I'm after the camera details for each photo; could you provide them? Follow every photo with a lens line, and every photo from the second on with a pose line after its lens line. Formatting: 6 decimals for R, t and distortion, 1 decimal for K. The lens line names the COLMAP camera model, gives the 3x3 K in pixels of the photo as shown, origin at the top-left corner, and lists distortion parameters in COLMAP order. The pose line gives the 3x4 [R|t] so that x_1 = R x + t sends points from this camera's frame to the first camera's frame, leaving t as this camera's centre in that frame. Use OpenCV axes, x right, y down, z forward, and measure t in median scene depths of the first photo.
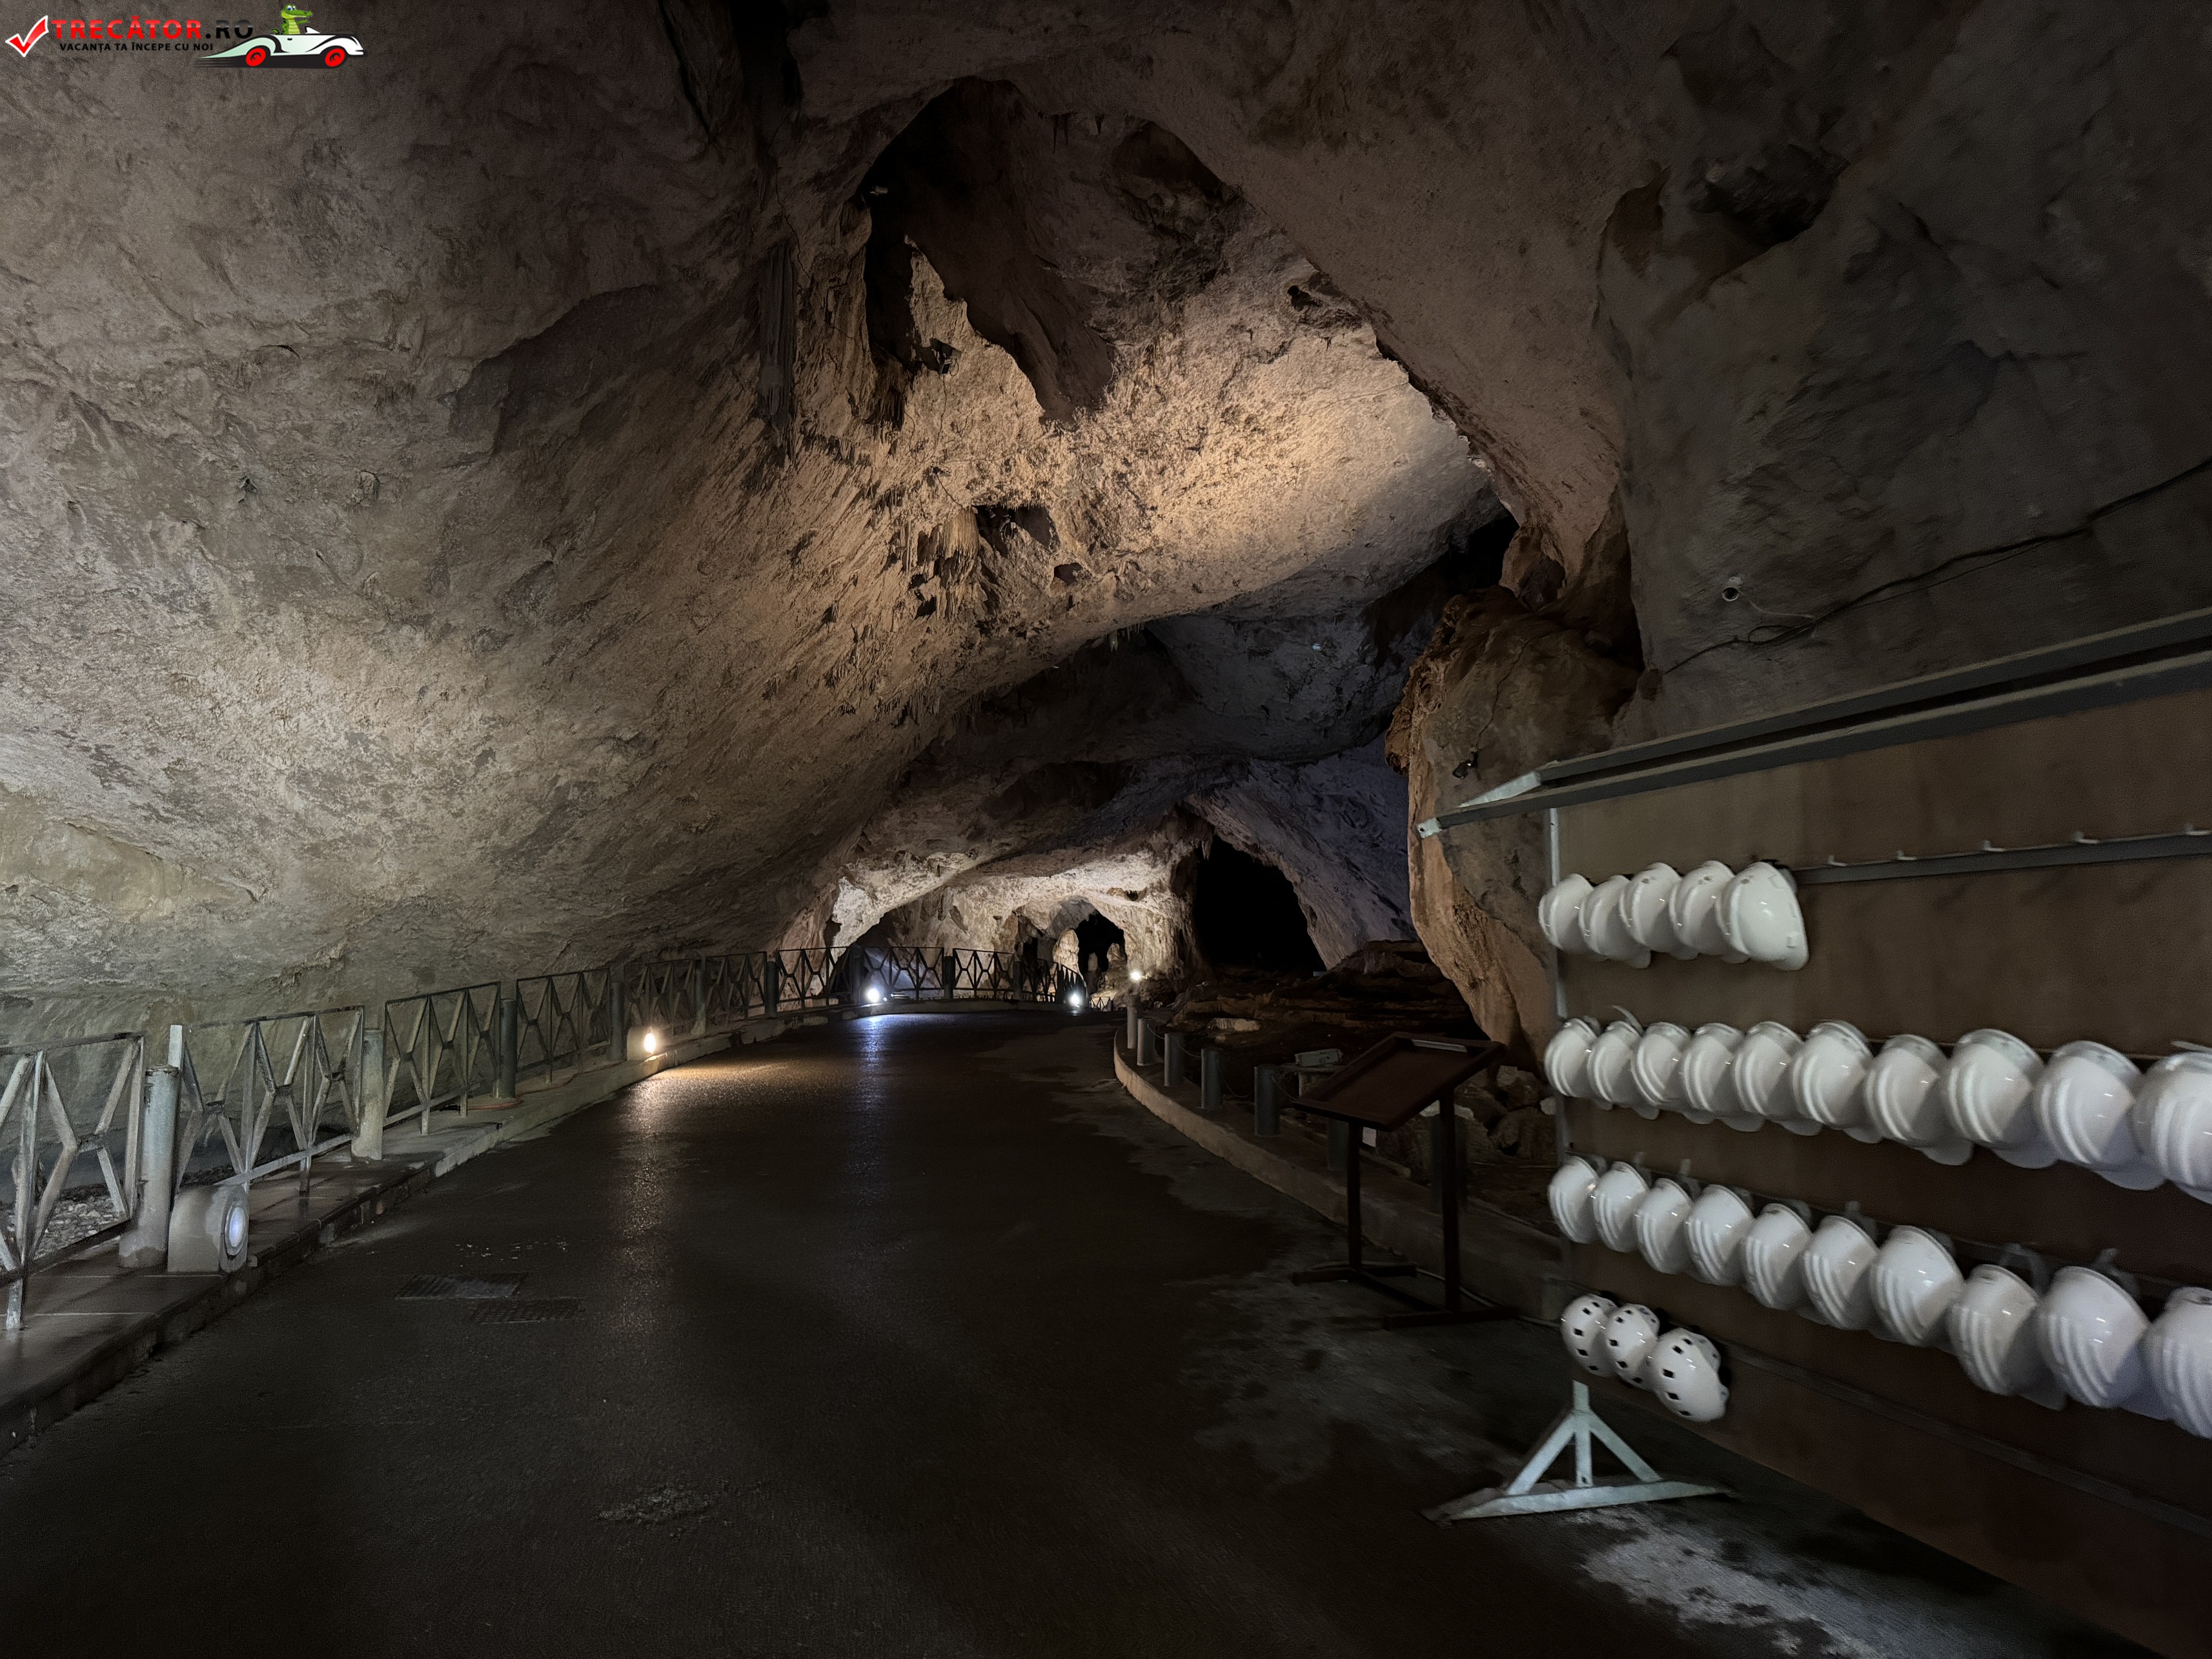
lens RADIAL K [[1497.3, 0, 1100.6], [0, 1497.3, 827.3], [0, 0, 1]] dist [0.090111, -0.101607]
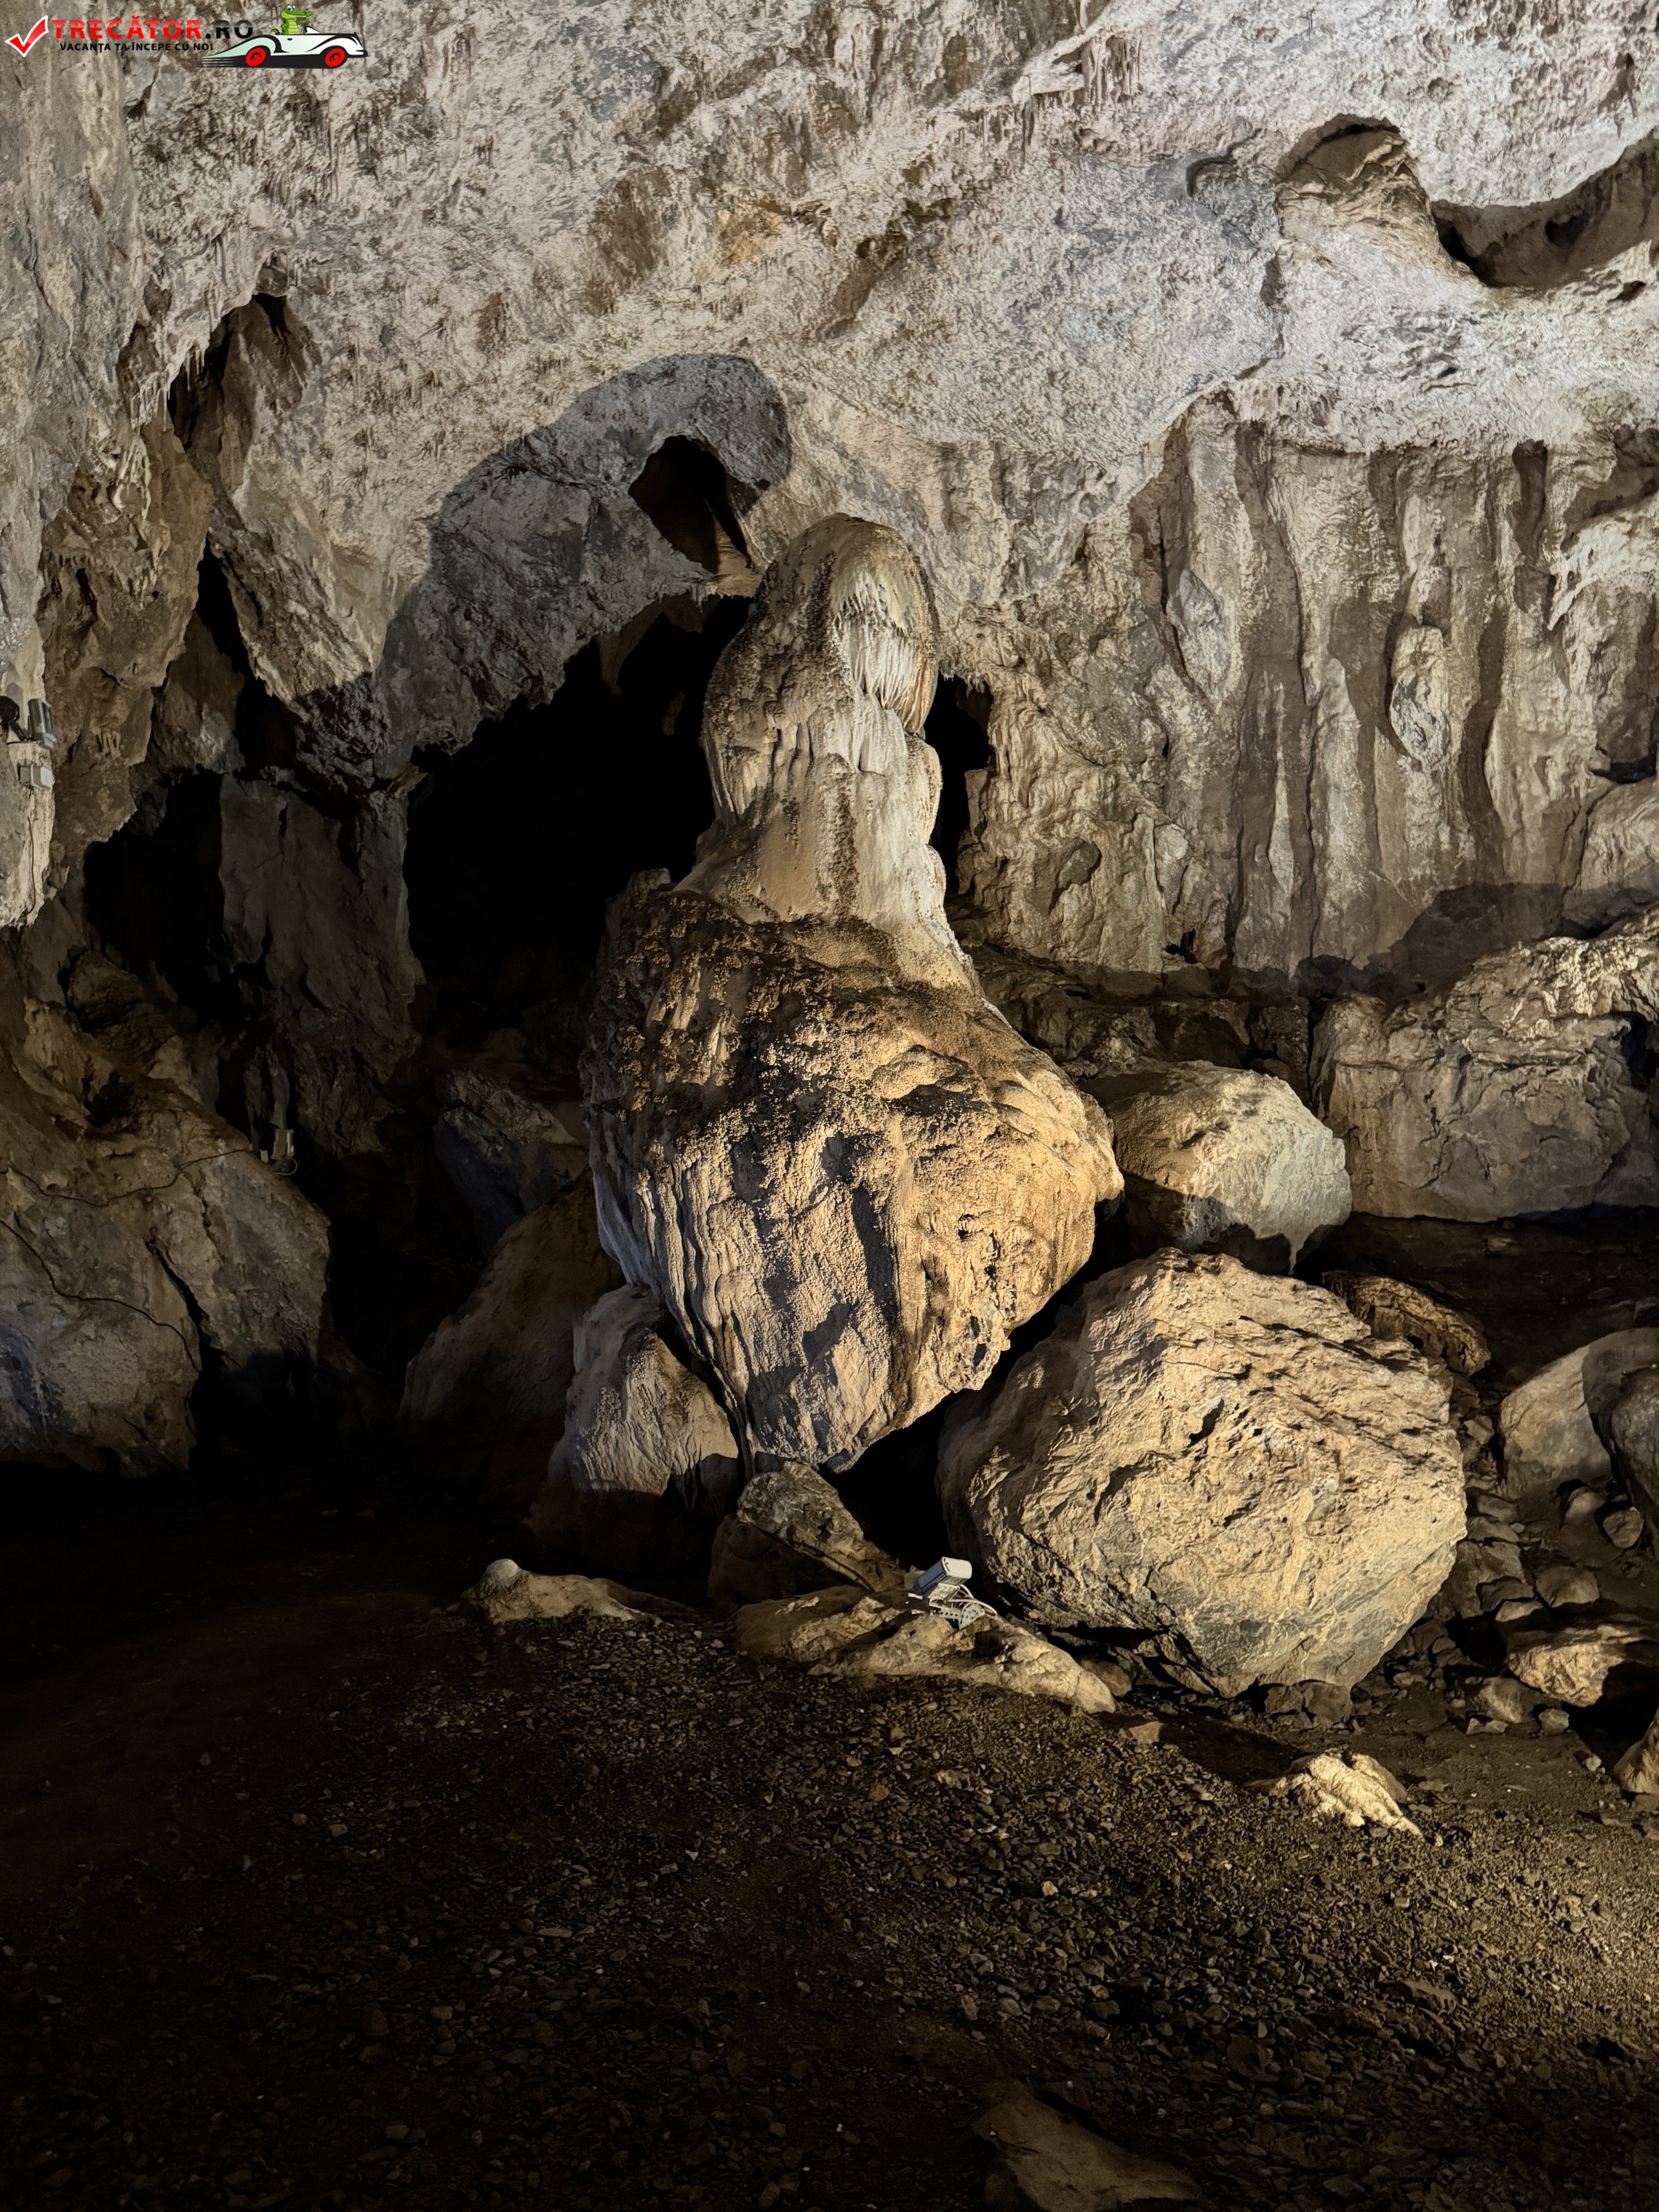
lens RADIAL K [[1598.5, 0, 885.2], [0, 1598.5, 1101.8], [0, 0, 1]] dist [0.097123, -0.166084]
pose [[0.859059, -0.020707, 0.511458, -0.087194], [-0.028664, 0.995668, 0.088455, 0.108807], [-0.511073, -0.090648, 0.854744, 0.979677]]
